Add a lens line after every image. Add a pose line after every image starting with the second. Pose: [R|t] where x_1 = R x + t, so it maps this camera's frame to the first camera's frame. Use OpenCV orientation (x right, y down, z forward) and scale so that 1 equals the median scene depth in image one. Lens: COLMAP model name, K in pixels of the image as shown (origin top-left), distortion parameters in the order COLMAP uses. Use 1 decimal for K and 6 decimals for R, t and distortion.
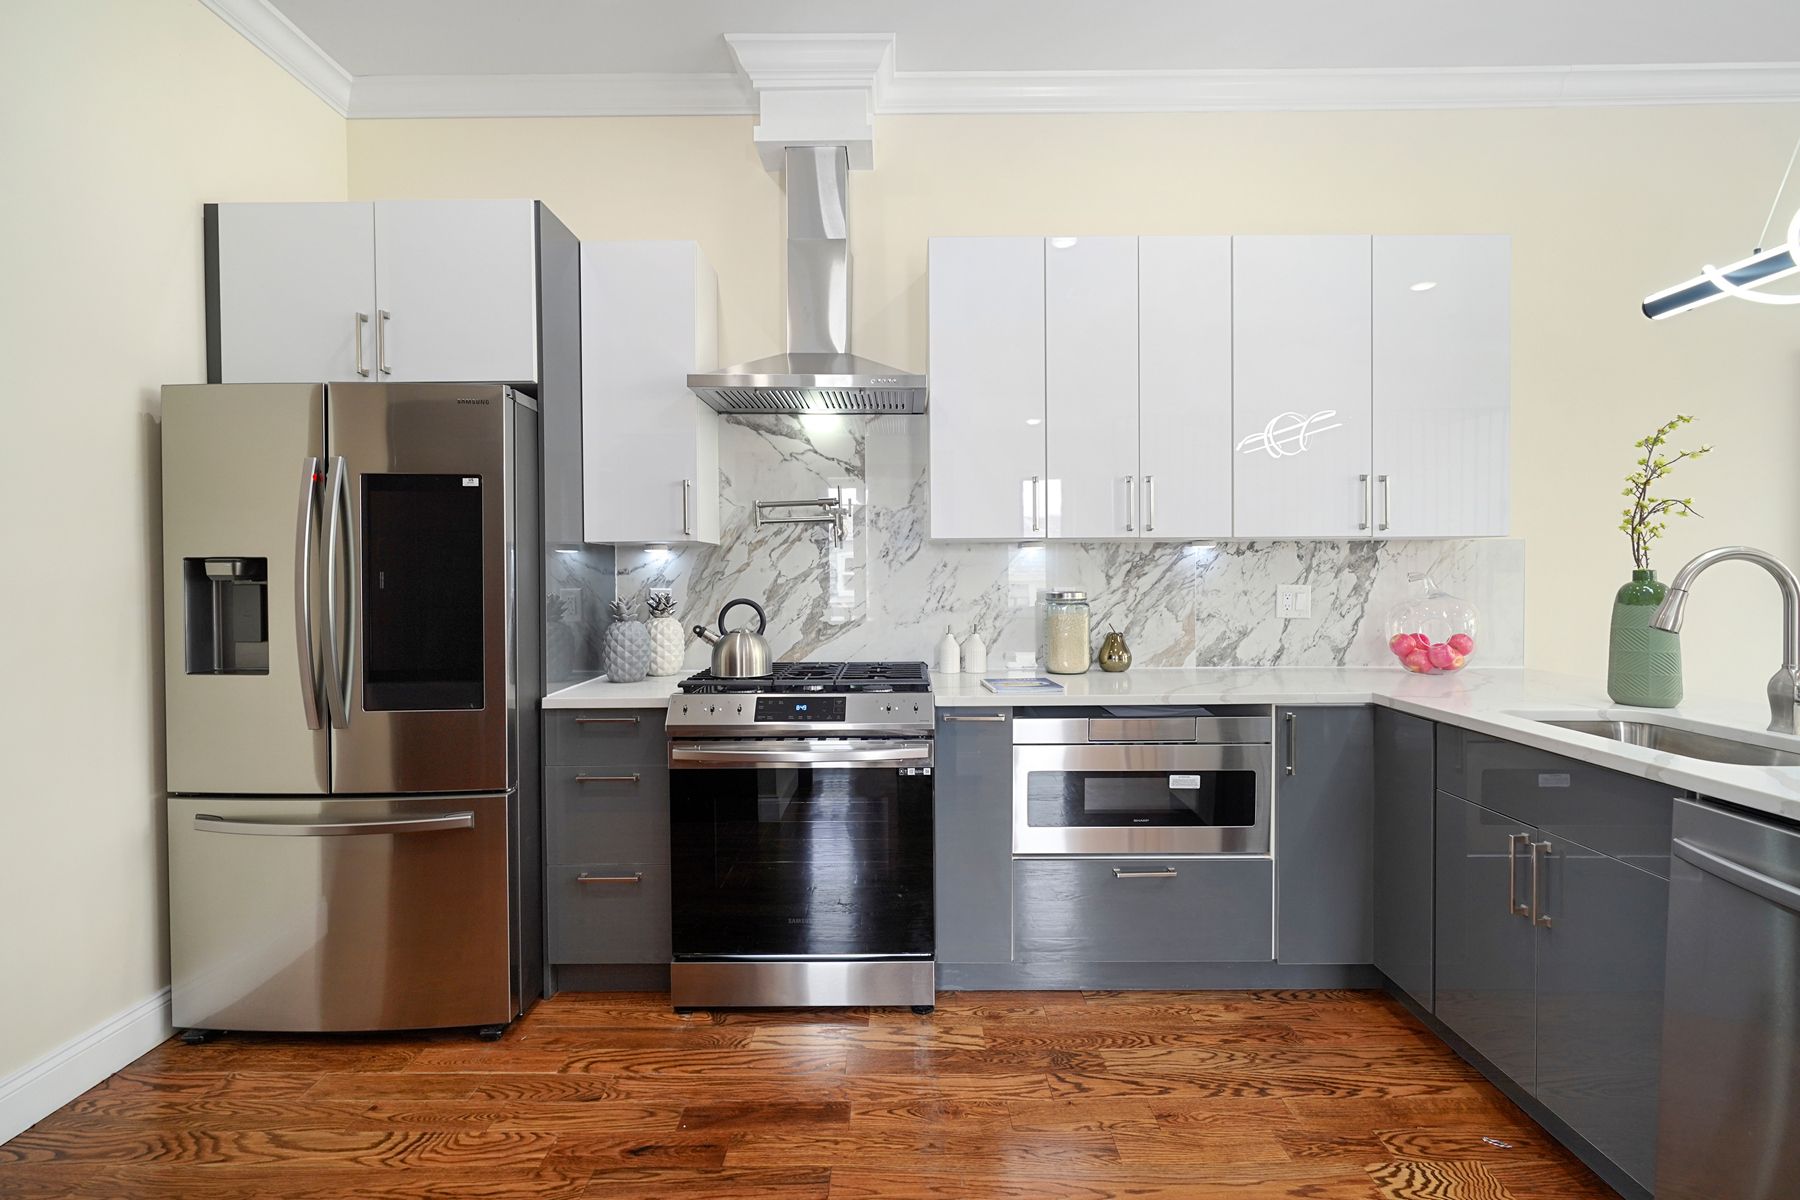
lens RADIAL K [[842.3, 0, 907.1], [0, 842.3, 583.2], [0, 0, 1]] dist [-0.008726, 0.000306]
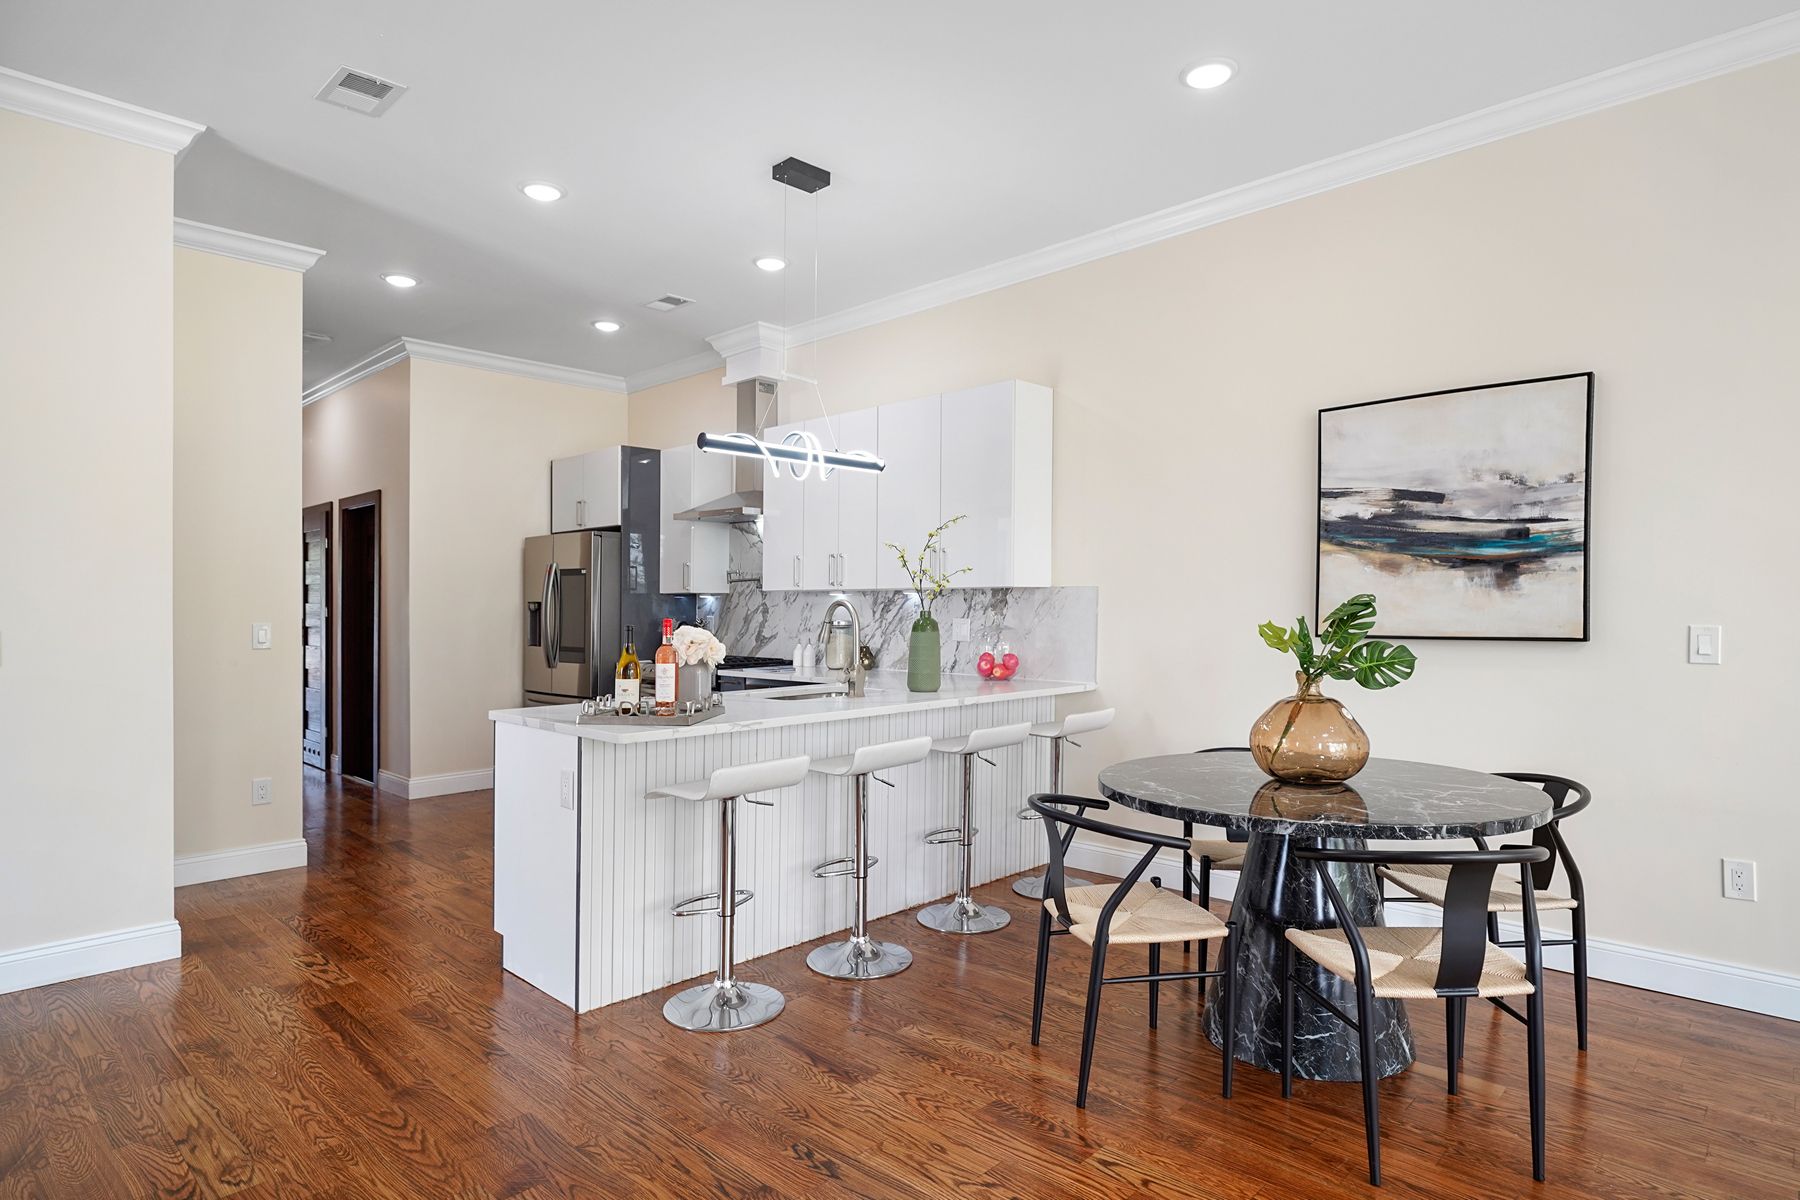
lens RADIAL K [[998.6, 0, 905.7], [0, 998.6, 602.0], [0, 0, 1]] dist [-0.007624, -0.000487]
pose [[0.725149, 0.002298, -0.688589, 1.700808], [-0.014544, 0.999822, -0.011980, -0.005473], [0.688439, 0.018702, 0.725053, -0.368208]]
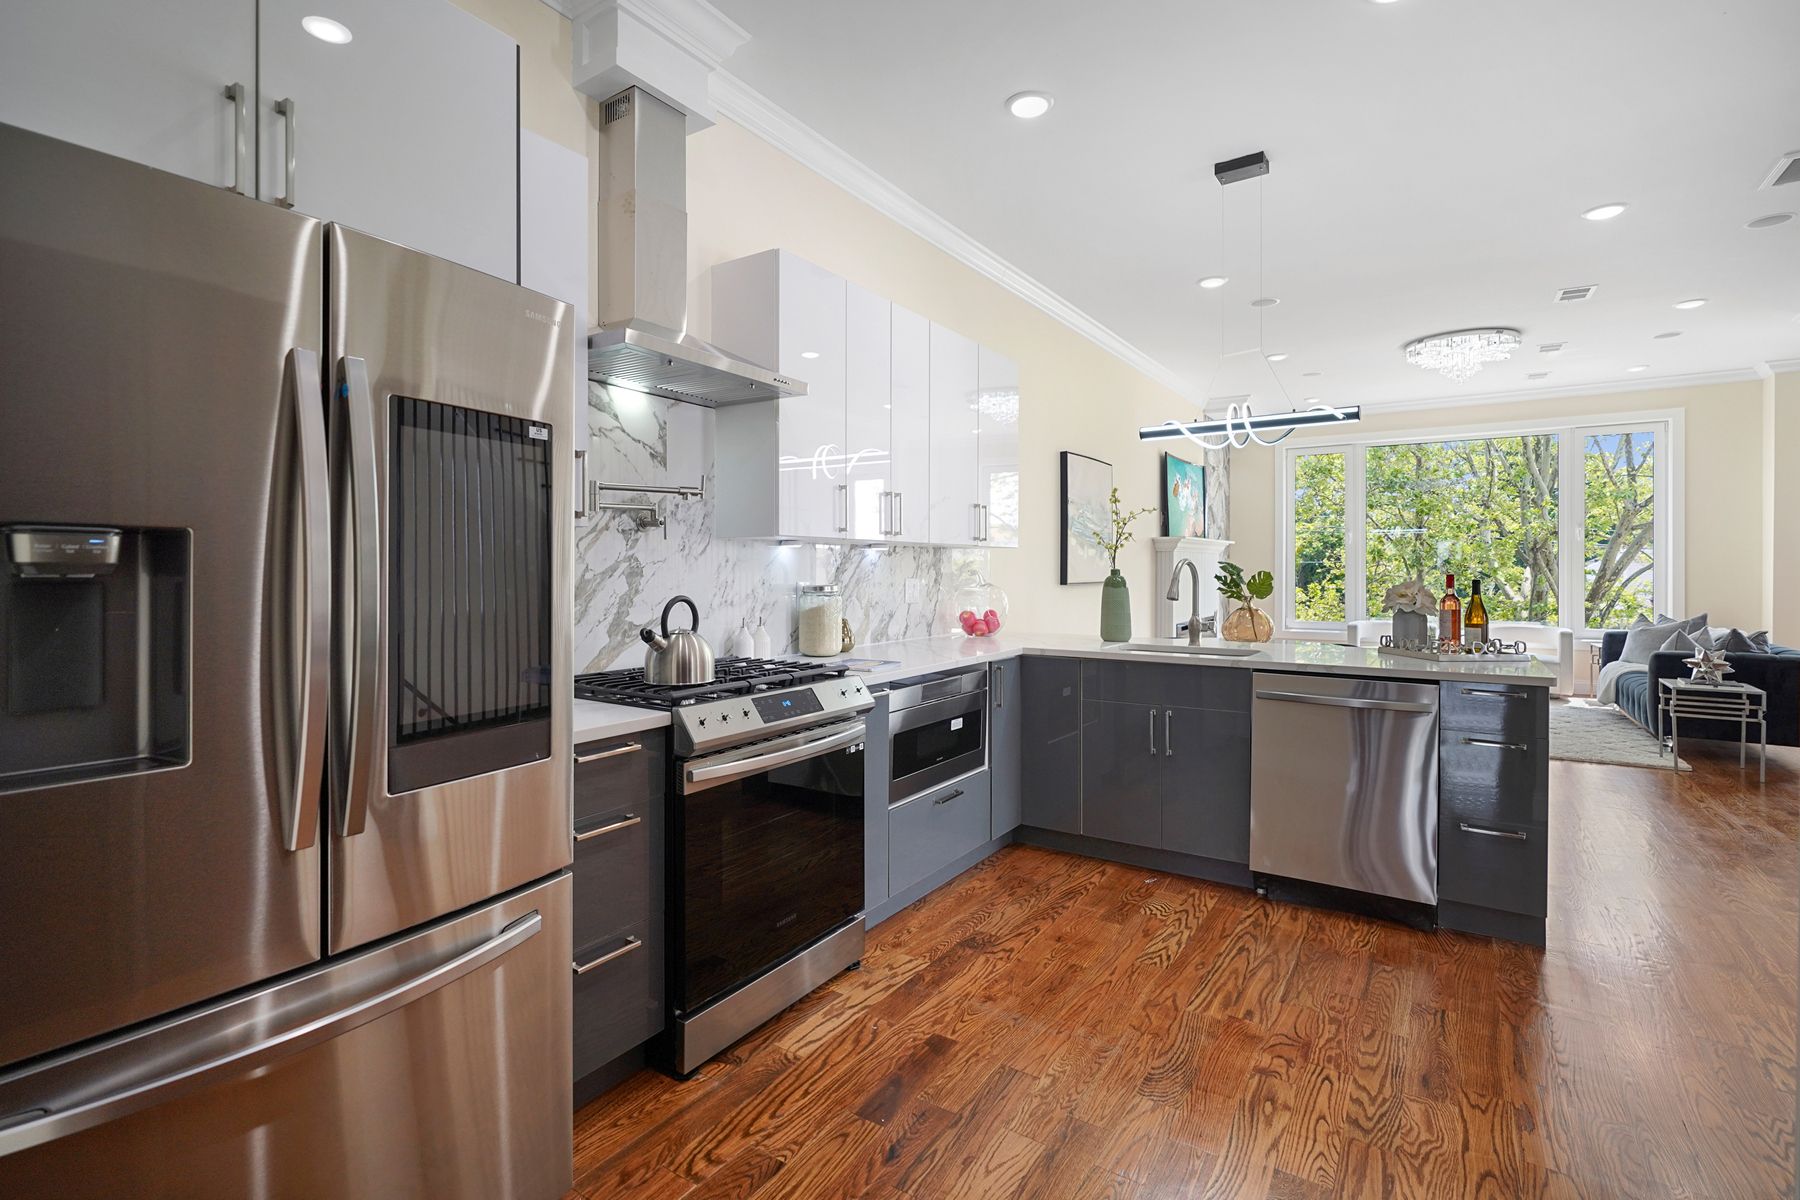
lens RADIAL K [[842.3, 0, 911.4], [0, 842.3, 570.1], [0, 0, 1]] dist [-0.008726, 0.000306]
pose [[0.537313, 0.004409, 0.843371, -0.731789], [0.006751, 0.999932, -0.009528, 0.001450], [-0.843356, 0.010813, 0.537247, 0.286088]]
